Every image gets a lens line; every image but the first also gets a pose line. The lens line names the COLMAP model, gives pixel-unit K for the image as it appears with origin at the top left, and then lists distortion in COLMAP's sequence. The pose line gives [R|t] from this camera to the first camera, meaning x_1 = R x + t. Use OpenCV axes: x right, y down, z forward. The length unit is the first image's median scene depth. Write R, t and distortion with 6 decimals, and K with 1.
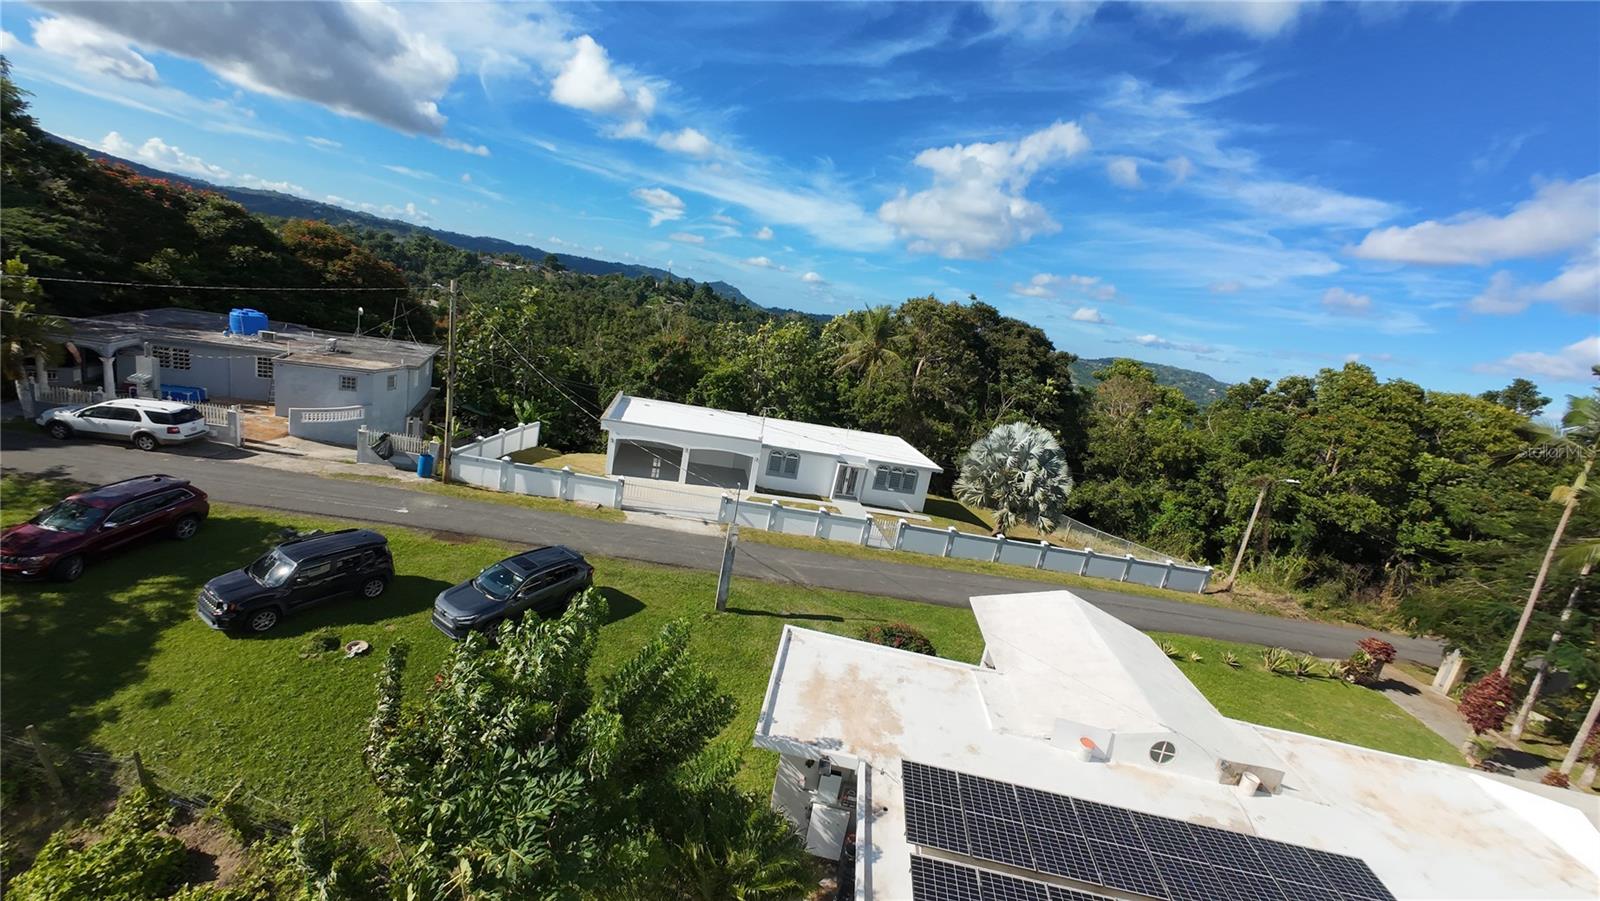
lens RADIAL K [[618.3, 0, 800.0], [0, 618.3, 450.5], [0, 0, 1]] dist [0.000199, 0.000776]
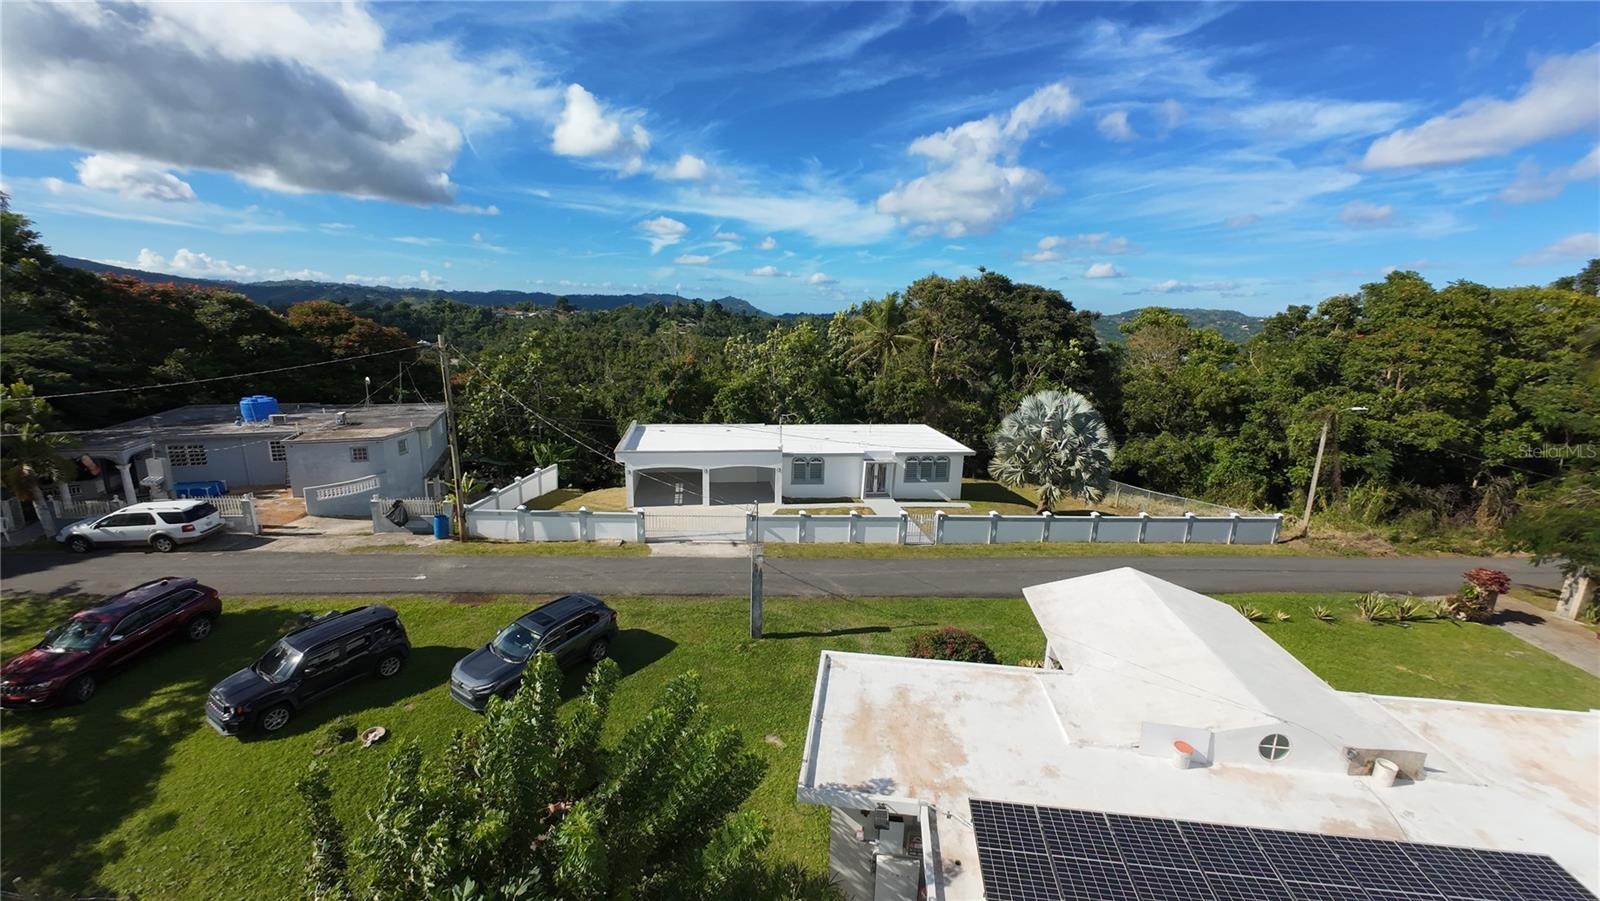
lens RADIAL K [[619.6, 0, 802.1], [0, 619.6, 447.3], [0, 0, 1]] dist [-0.002009, 0.000247]
pose [[0.987961, -0.147617, -0.046283, 0.017325], [0.147148, 0.989024, -0.013406, -0.002397], [0.047754, 0.006435, 0.998838, 0.045795]]
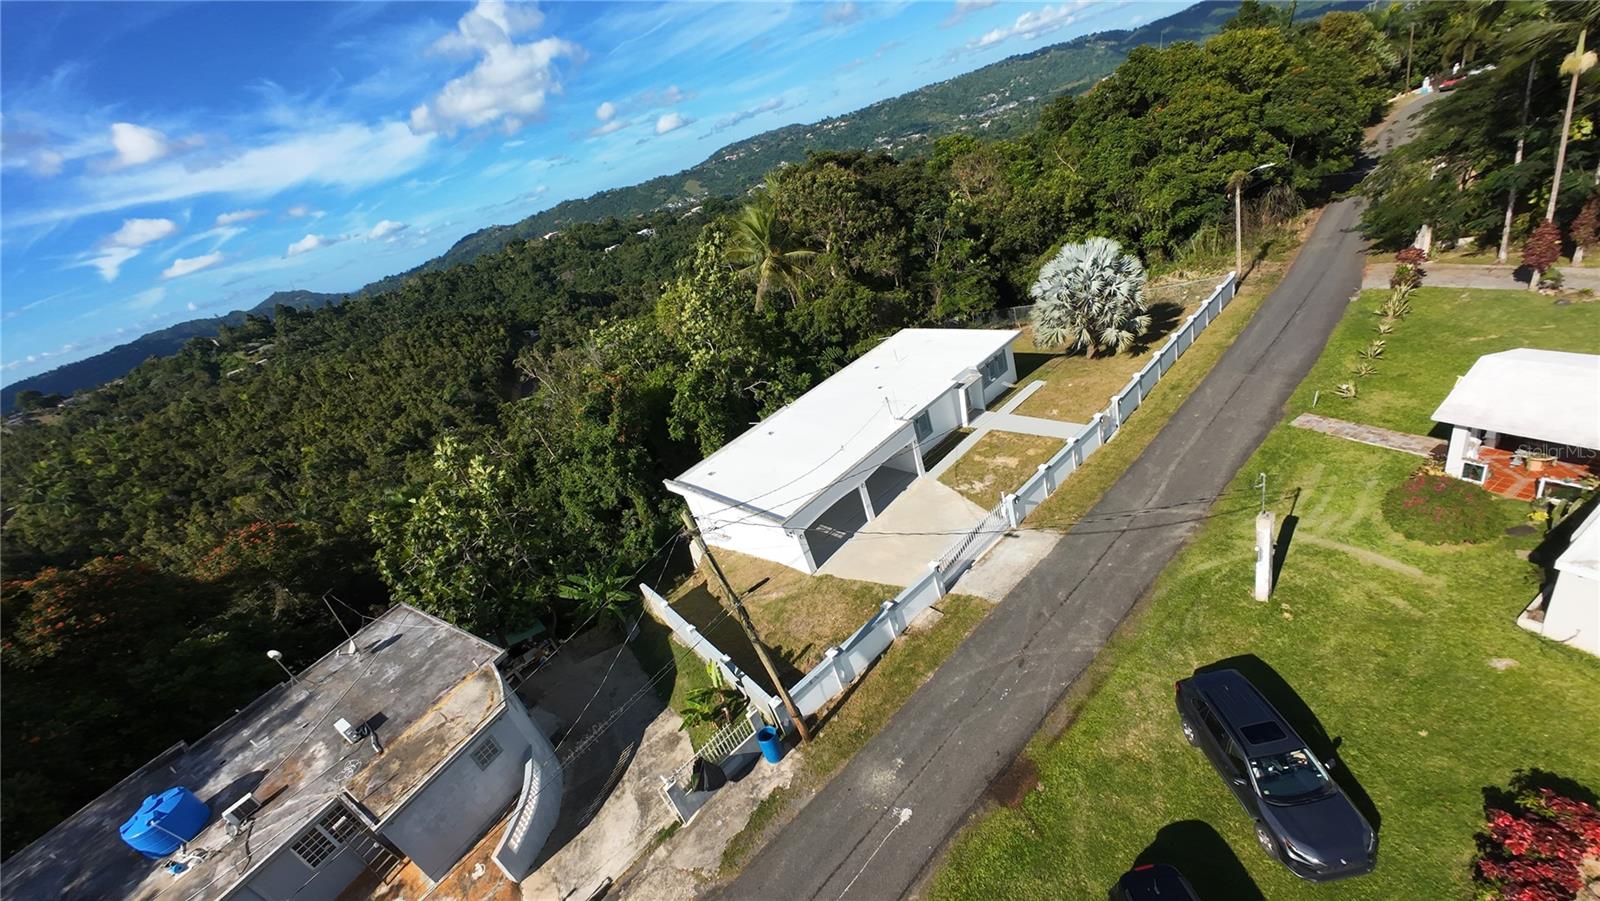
lens RADIAL K [[618.3, 0, 800.0], [0, 618.3, 450.5], [0, 0, 1]] dist [0.000199, 0.000776]
pose [[0.729230, -0.614920, 0.300162, -0.522721], [0.536937, 0.786147, 0.306057, -0.374248], [-0.424172, -0.062018, 0.903456, 0.343614]]
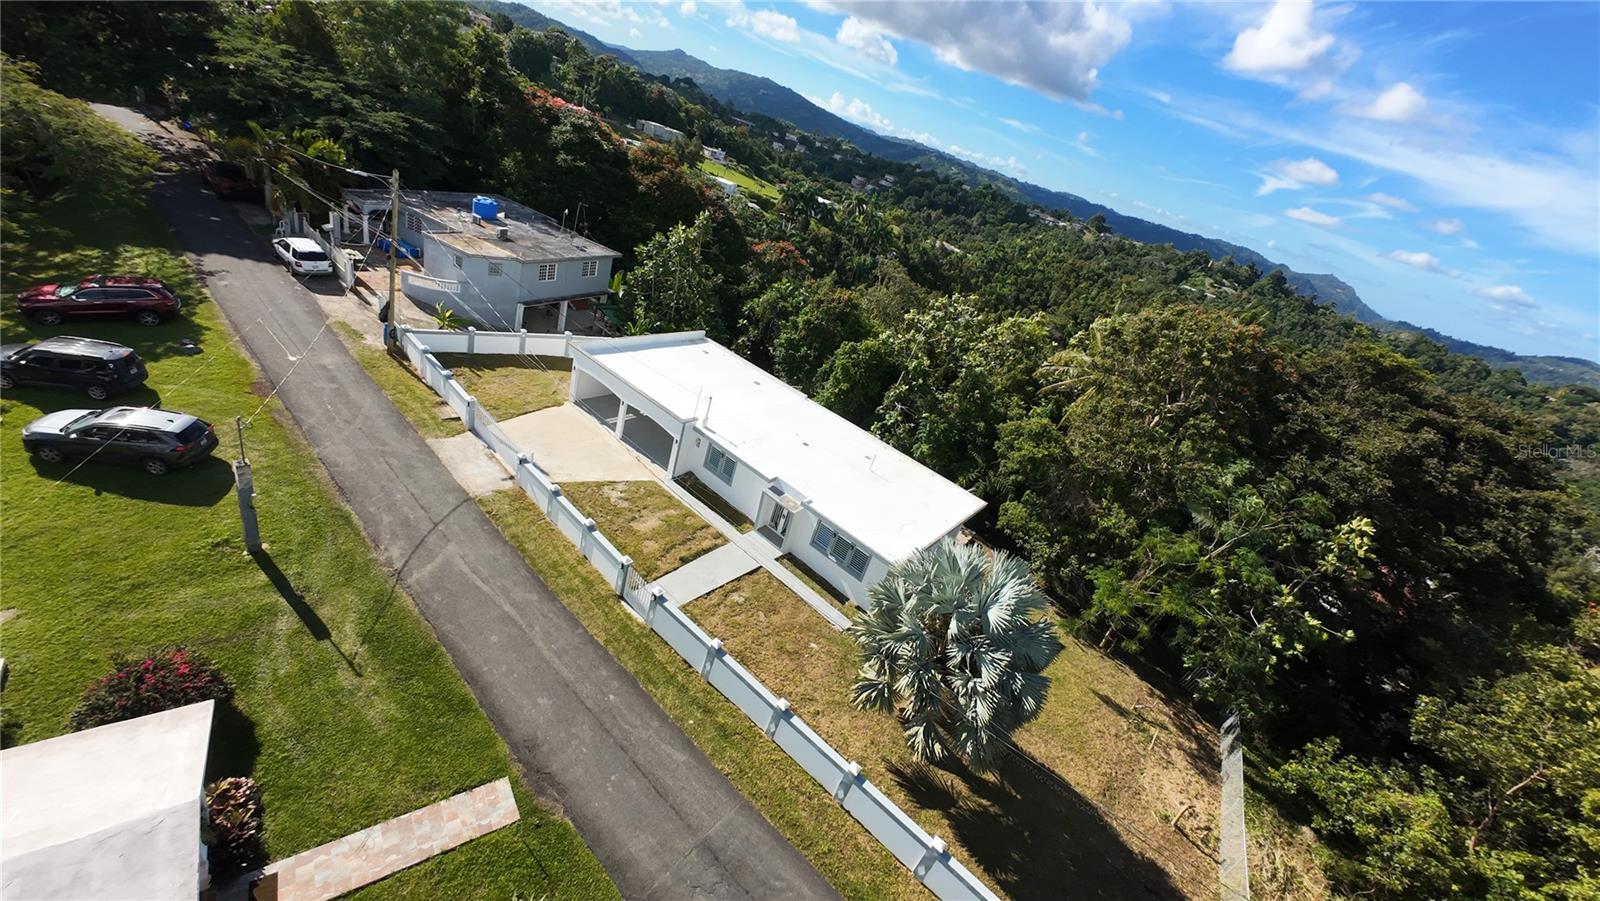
lens RADIAL K [[618.3, 0, 800.0], [0, 618.3, 450.5], [0, 0, 1]] dist [0.000199, 0.000776]
pose [[0.675586, 0.351309, -0.648202, 0.653297], [-0.312115, 0.932789, 0.180247, -0.196199], [0.667958, 0.080541, 0.739828, 0.595633]]
